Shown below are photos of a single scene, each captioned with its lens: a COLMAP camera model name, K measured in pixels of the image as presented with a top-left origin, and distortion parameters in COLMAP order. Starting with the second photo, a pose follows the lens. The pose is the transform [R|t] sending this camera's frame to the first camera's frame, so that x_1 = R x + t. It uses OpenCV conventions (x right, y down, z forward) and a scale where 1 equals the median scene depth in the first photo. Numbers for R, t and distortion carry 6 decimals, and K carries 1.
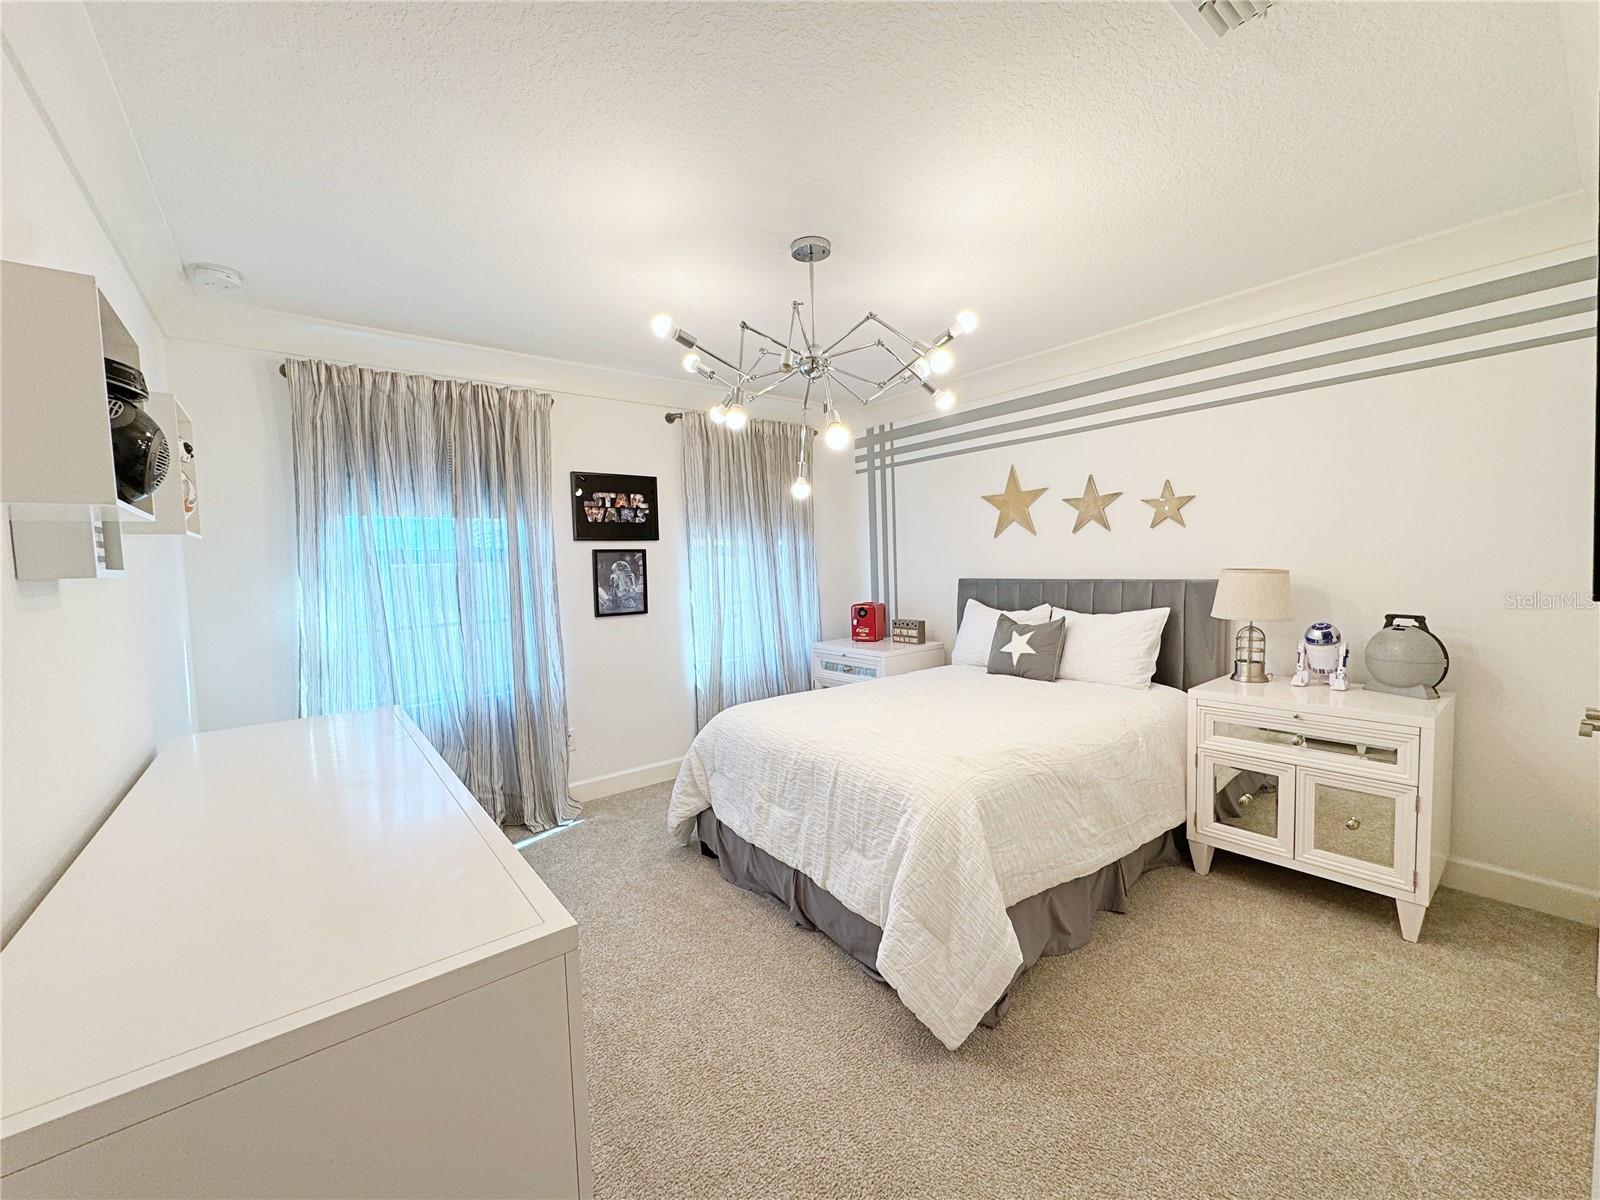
lens RADIAL K [[636.9, 0, 800.0], [0, 636.9, 600.0], [0, 0, 1]] dist [-0.003962, 0.000520]
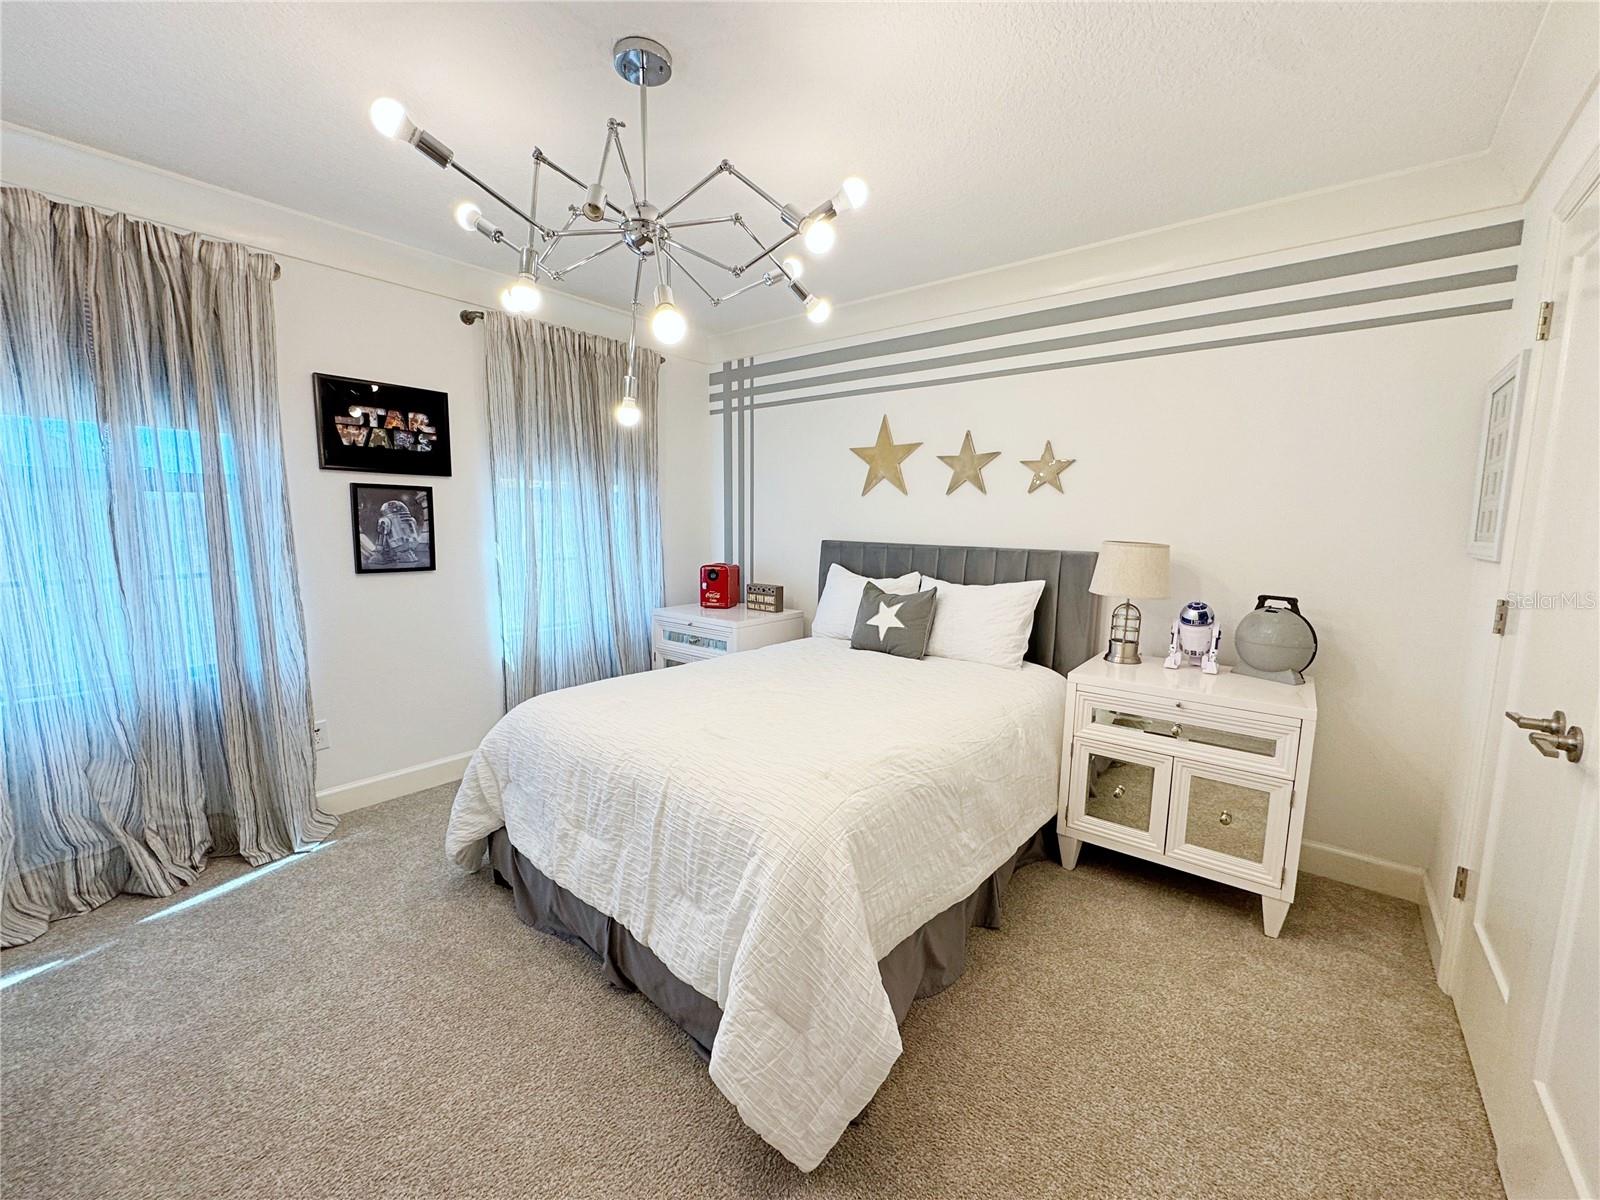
lens RADIAL K [[636.9, 0, 800.0], [0, 636.9, 600.0], [0, 0, 1]] dist [-0.003962, 0.000520]
pose [[0.974714, 0.016580, 0.222839, 0.029732], [-0.031363, 0.997523, 0.062964, -0.007060], [-0.221243, -0.068361, 0.972820, 0.180645]]
